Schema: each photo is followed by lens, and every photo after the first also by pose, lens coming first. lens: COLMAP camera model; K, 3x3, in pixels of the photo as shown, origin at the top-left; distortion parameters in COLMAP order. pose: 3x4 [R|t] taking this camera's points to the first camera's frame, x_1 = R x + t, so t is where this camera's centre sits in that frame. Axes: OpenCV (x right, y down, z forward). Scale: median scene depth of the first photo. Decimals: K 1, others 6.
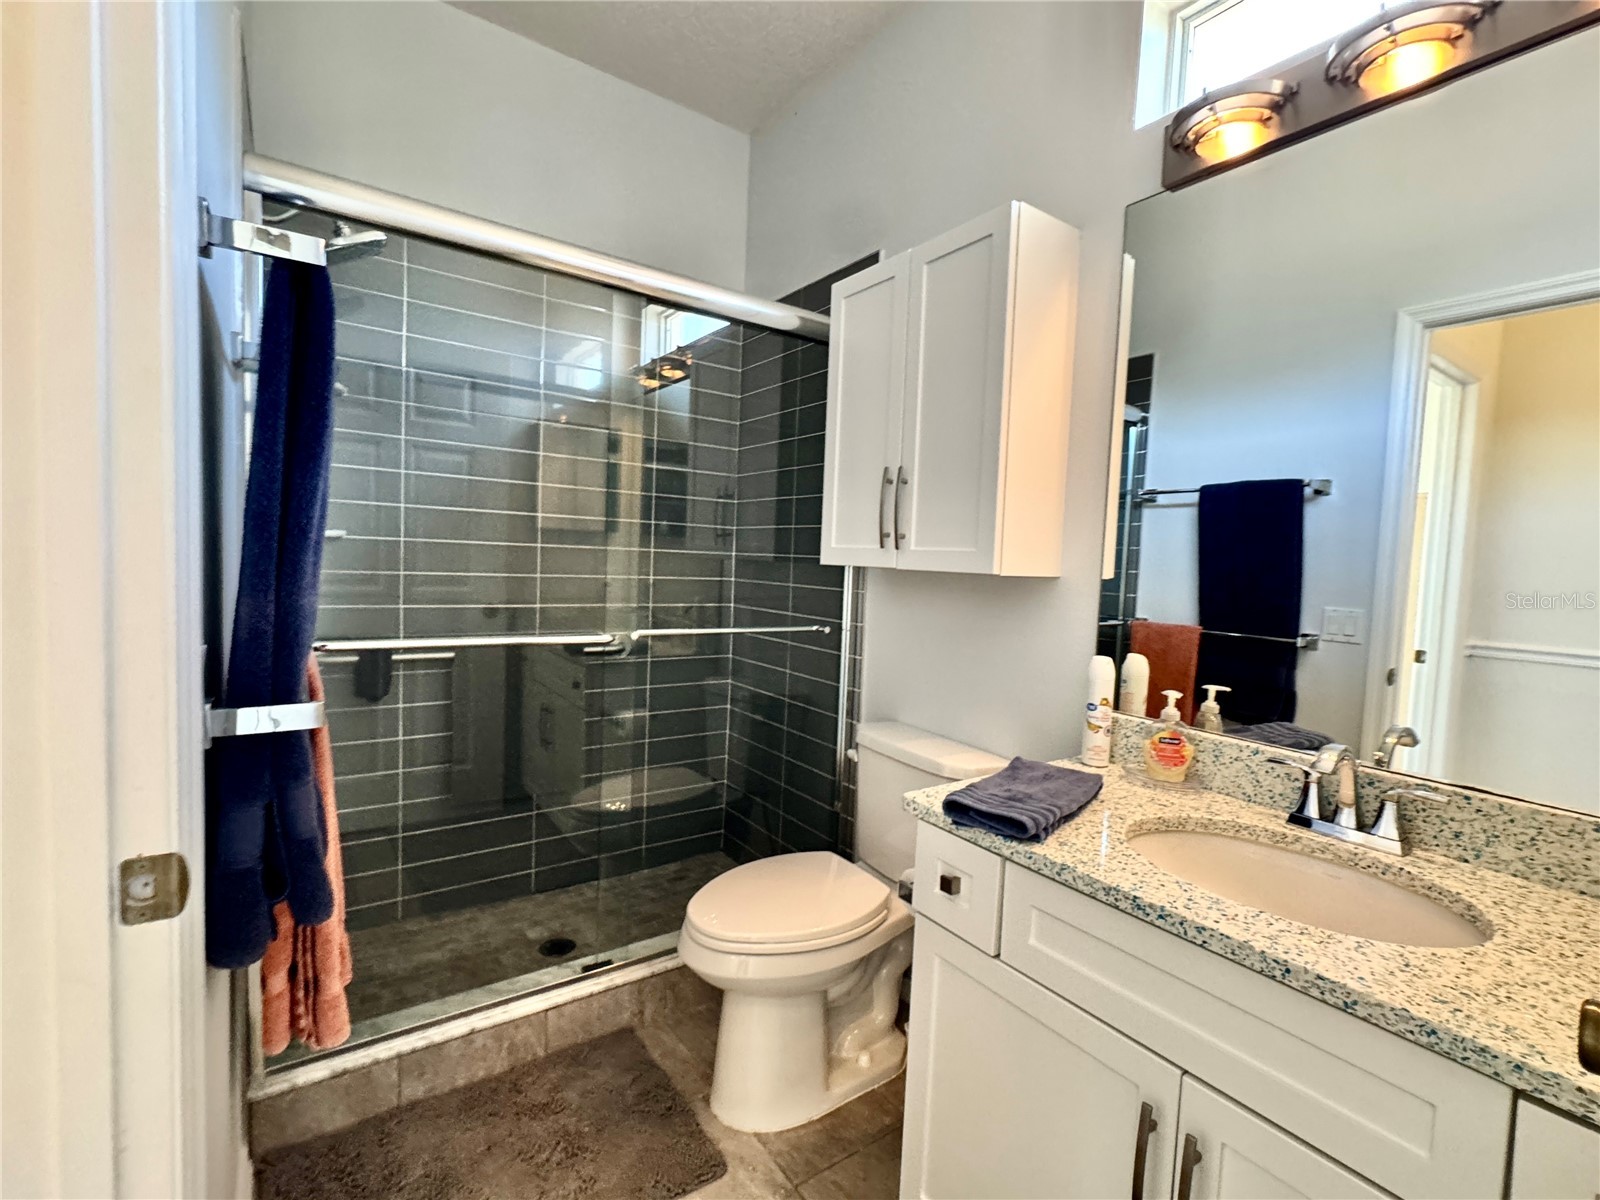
lens RADIAL K [[722.8, 0, 800.0], [0, 722.8, 600.0], [0, 0, 1]] dist [-0.003826, 0.000043]
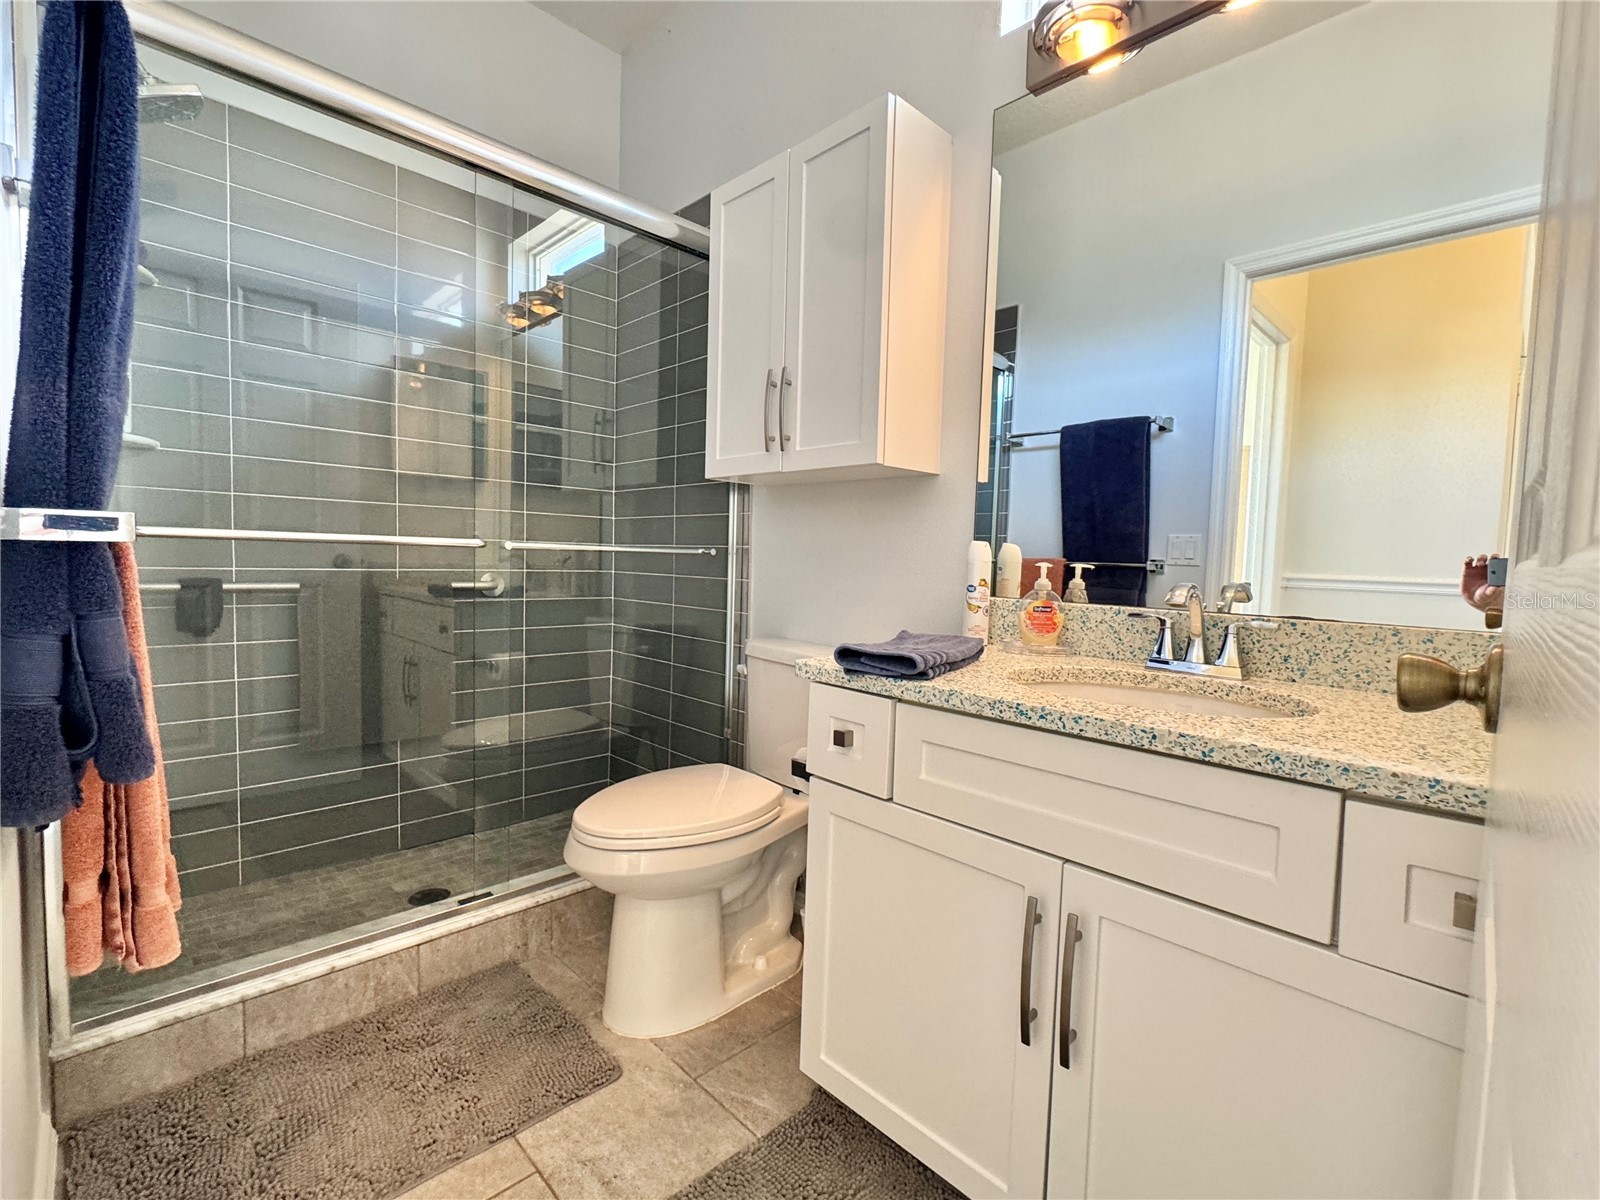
lens RADIAL K [[722.8, 0, 800.0], [0, 722.8, 600.0], [0, 0, 1]] dist [-0.003826, 0.000043]
pose [[0.986848, -0.021596, 0.160201, -0.006600], [0.020327, 0.999748, 0.009559, 0.131001], [-0.160367, -0.006177, 0.987038, 0.009318]]
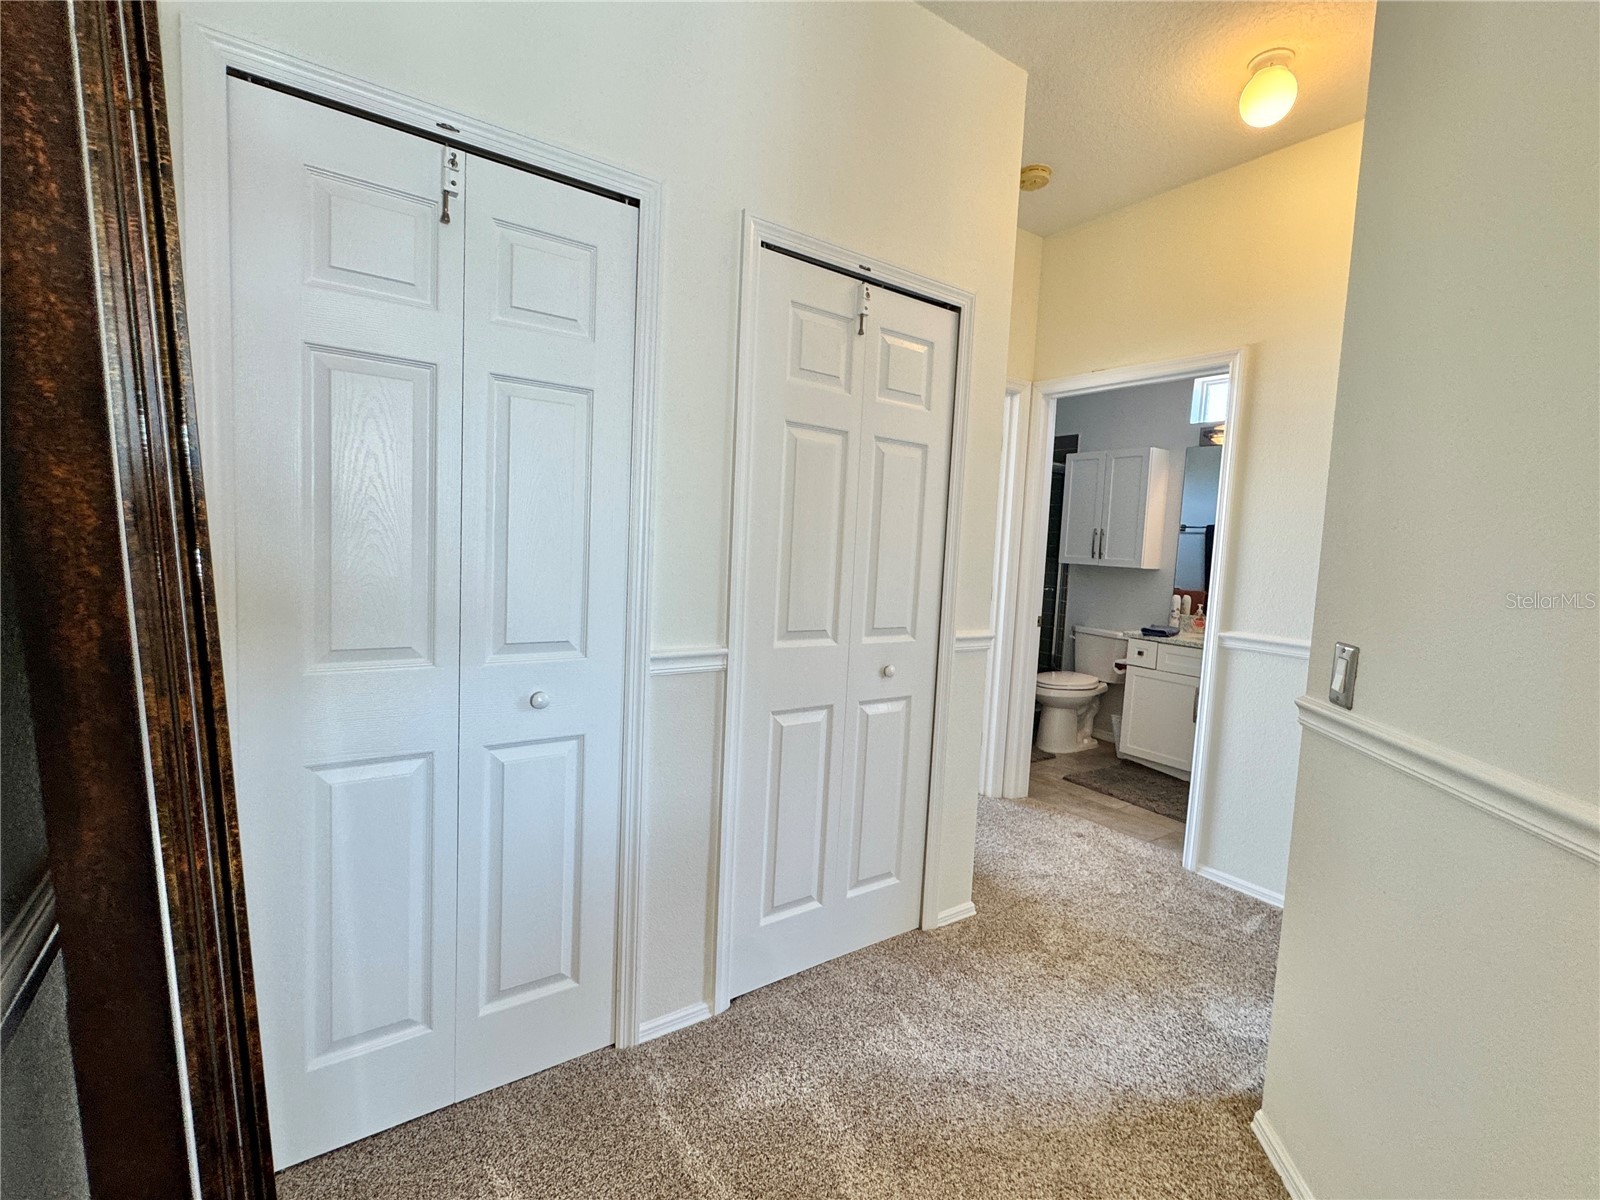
lens RADIAL K [[722.8, 0, 800.0], [0, 722.8, 600.0], [0, 0, 1]] dist [-0.003826, 0.000043]
pose [[0.999956, 0.006857, 0.006454, -1.079347], [-0.007020, 0.999647, 0.025615, 0.026848], [-0.006276, -0.025659, 0.999651, -1.849674]]
